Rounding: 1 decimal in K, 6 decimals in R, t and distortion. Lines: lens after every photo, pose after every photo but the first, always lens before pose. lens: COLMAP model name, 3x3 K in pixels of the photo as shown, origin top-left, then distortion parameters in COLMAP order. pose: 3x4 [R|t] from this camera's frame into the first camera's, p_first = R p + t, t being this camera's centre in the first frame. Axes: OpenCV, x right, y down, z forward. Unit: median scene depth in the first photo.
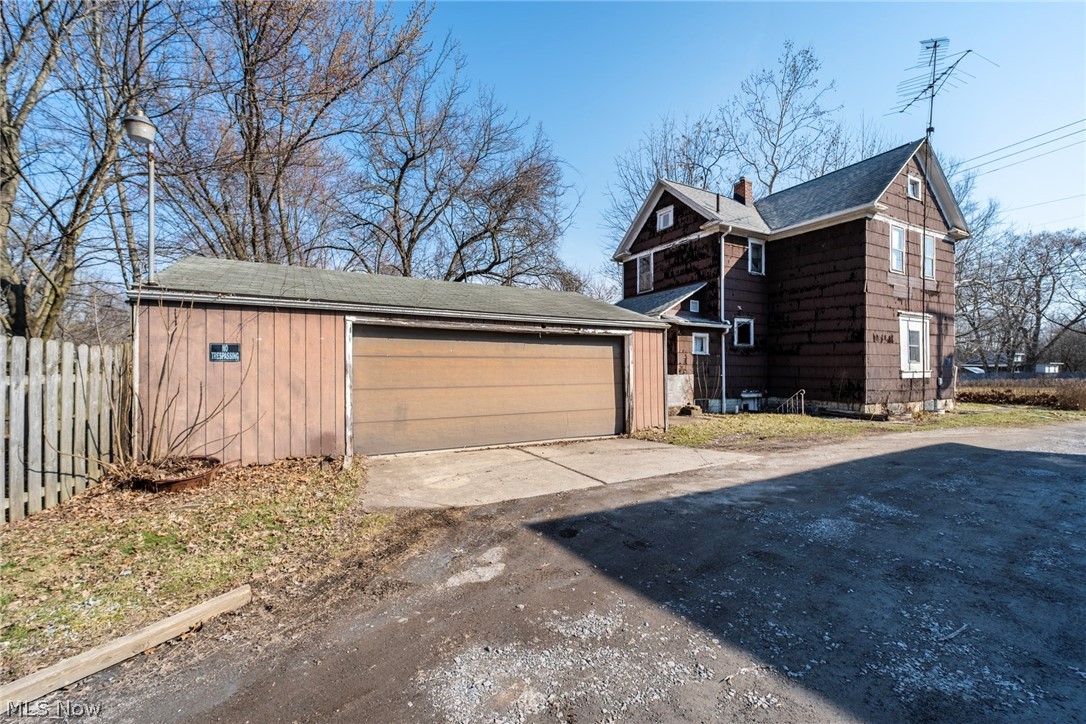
lens RADIAL K [[461.1, 0, 546.0], [0, 461.1, 367.2], [0, 0, 1]] dist [-0.000838, 0.000260]
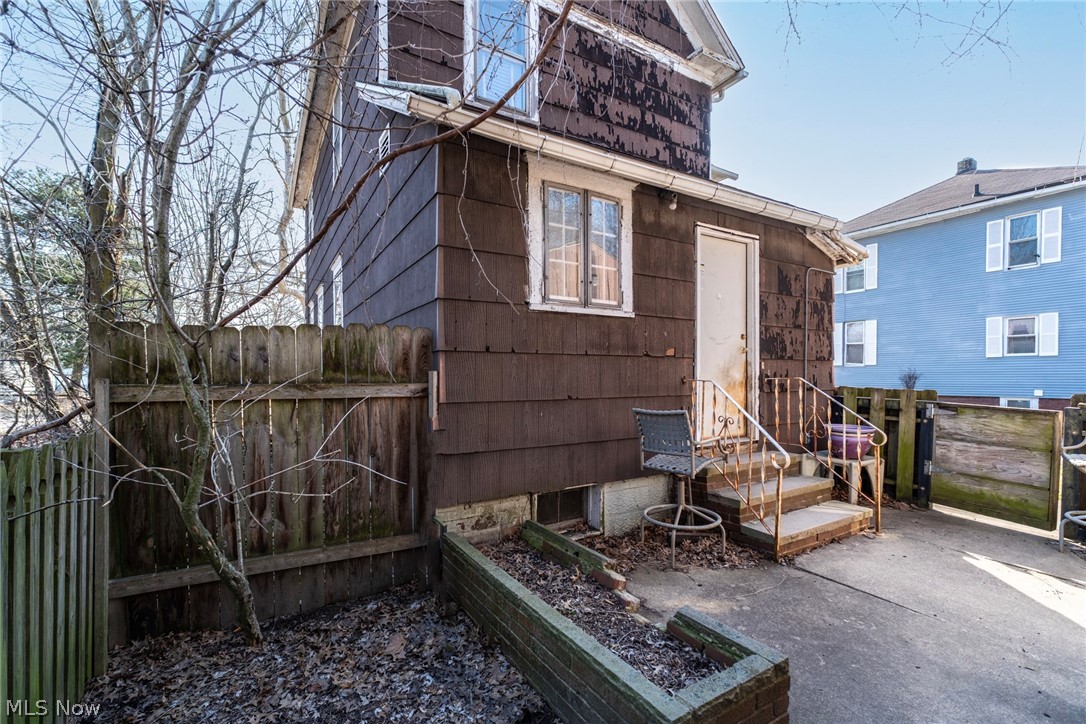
lens RADIAL K [[466.3, 0, 540.8], [0, 466.3, 382.7], [0, 0, 1]] dist [-0.000195, 0.000459]
pose [[-0.017796, -0.009370, 0.999798, -0.113859], [-0.013144, 0.999872, 0.009136, 0.011661], [-0.999755, -0.012978, -0.017917, 1.240412]]
